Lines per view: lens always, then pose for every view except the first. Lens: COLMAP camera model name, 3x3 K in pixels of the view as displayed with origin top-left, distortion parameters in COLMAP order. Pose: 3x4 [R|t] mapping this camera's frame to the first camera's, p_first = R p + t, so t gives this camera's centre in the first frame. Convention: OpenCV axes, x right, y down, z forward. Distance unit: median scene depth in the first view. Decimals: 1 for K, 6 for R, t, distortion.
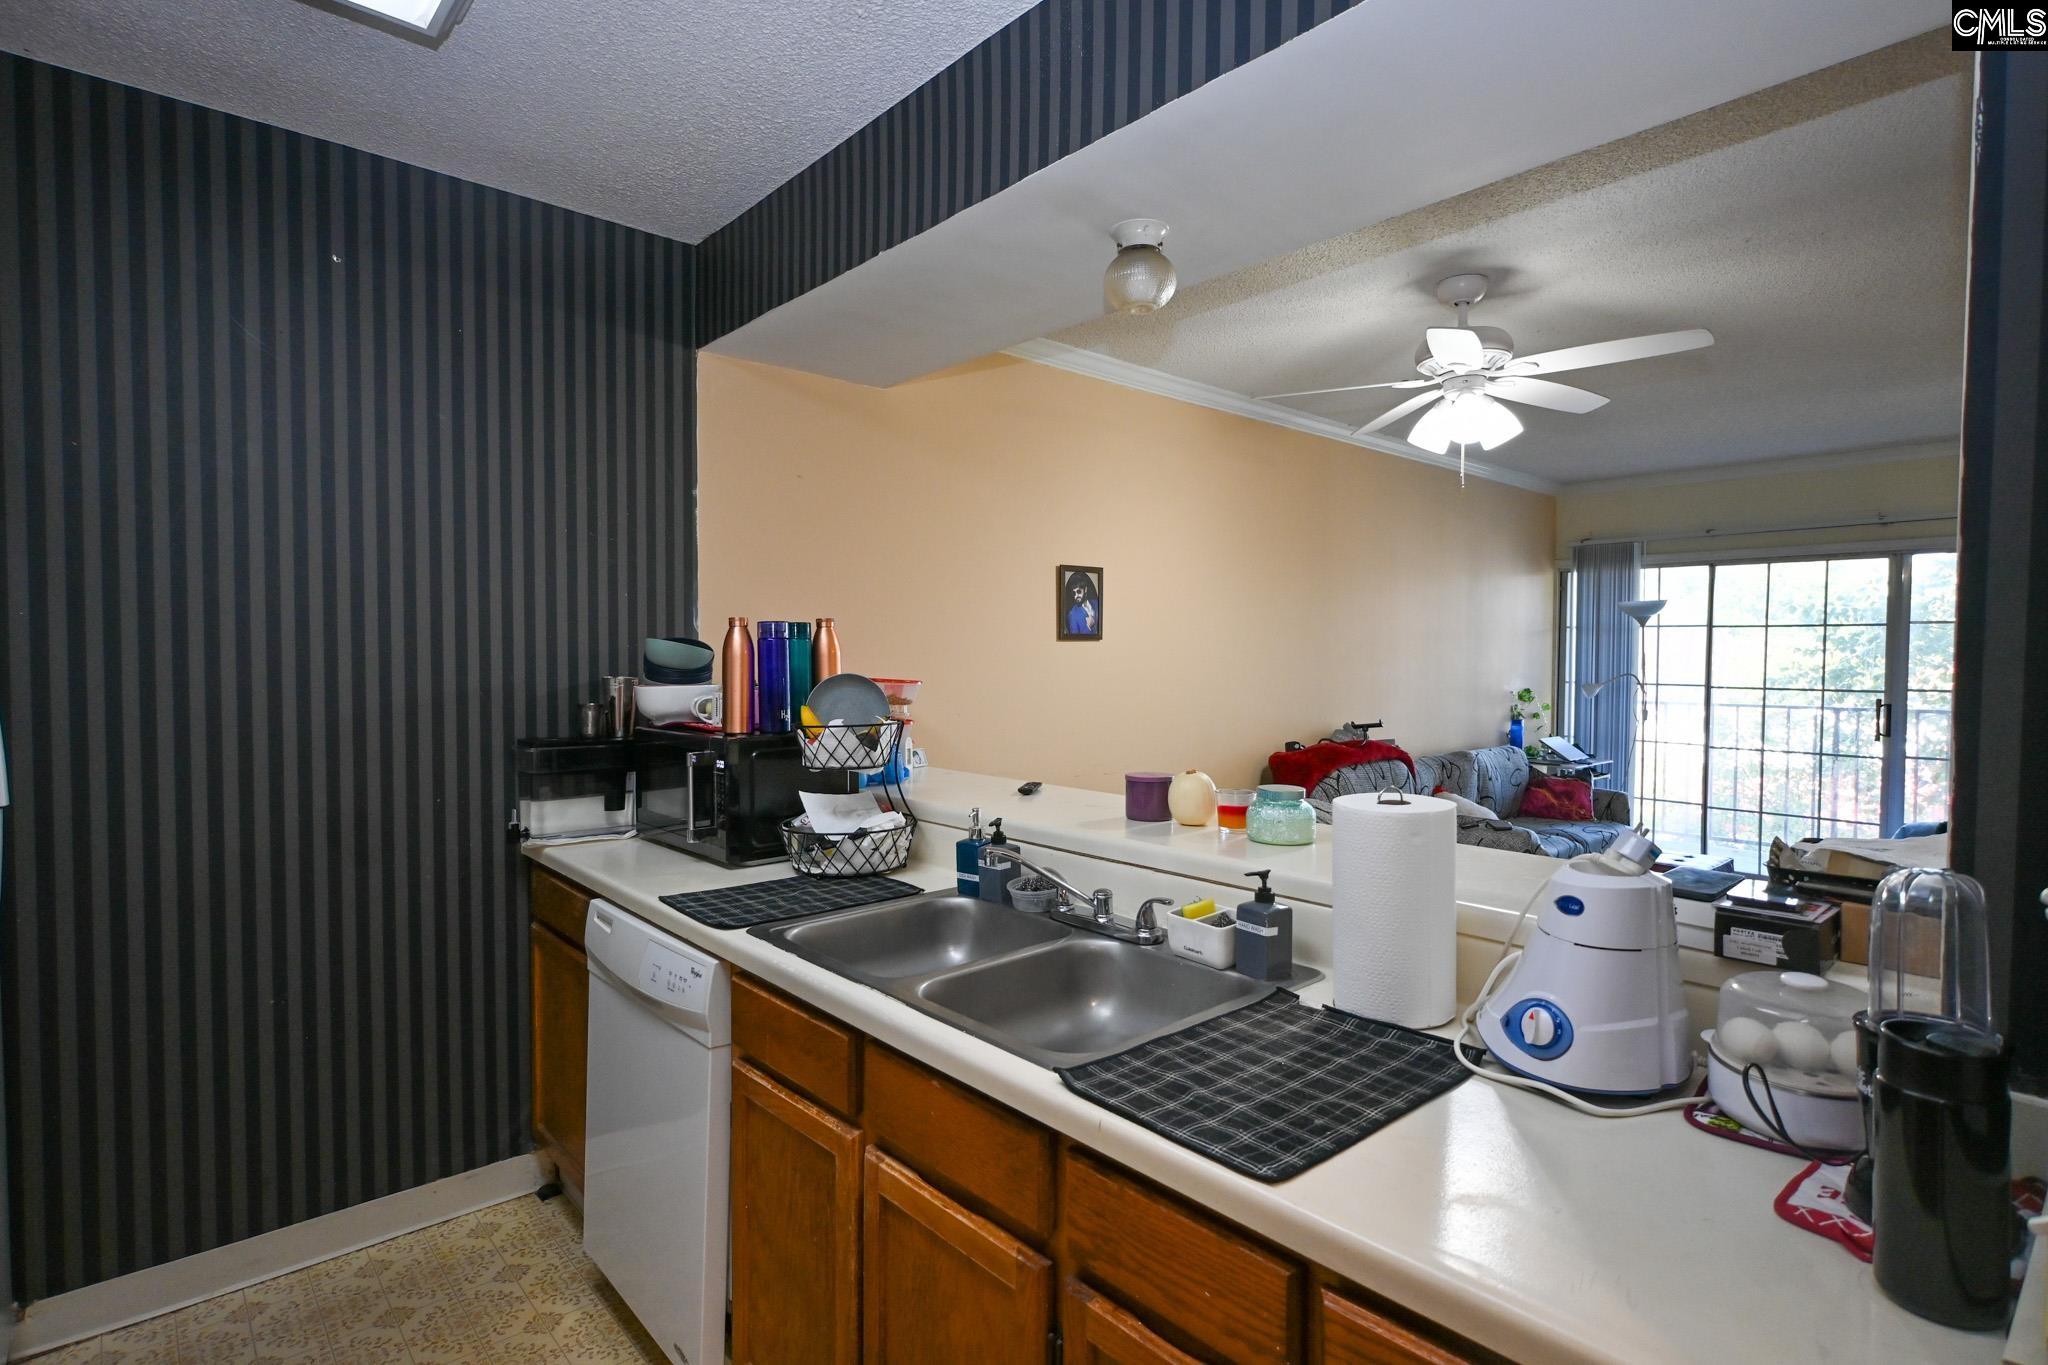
lens RADIAL K [[1006.6, 0, 1024.0], [0, 1006.6, 682.5], [0, 0, 1]] dist [0.000116, 0.000189]
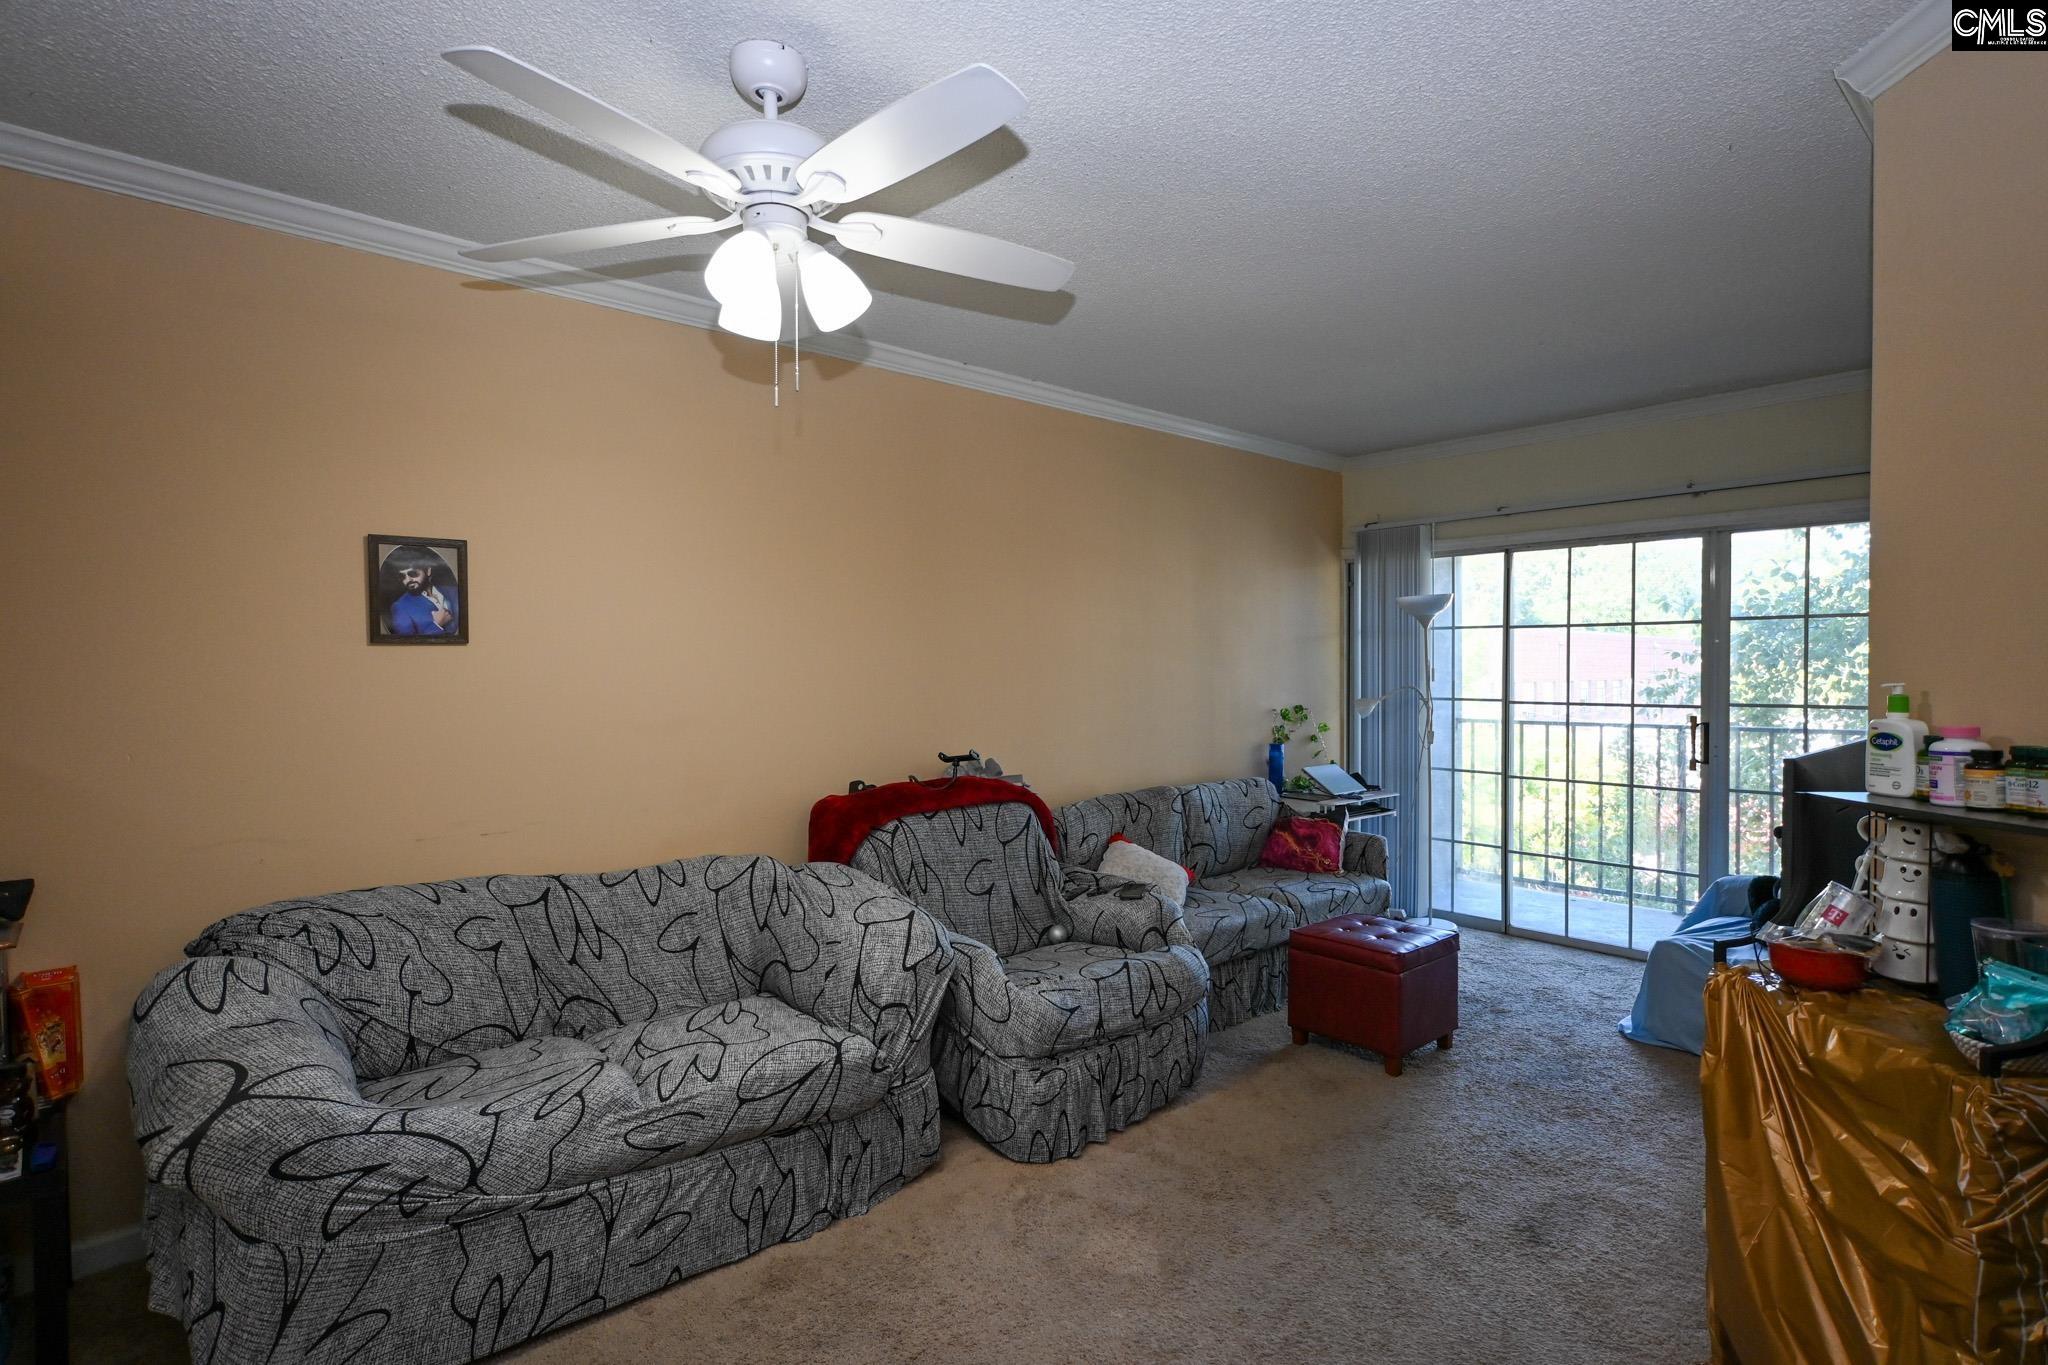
lens RADIAL K [[1006.6, 0, 1024.0], [0, 1006.6, 682.5], [0, 0, 1]] dist [0.000116, 0.000189]
pose [[0.999964, -0.007865, -0.003308, 0.311134], [0.007804, 0.999806, -0.018085, 0.000258], [0.003450, 0.018059, 0.999831, 0.200611]]
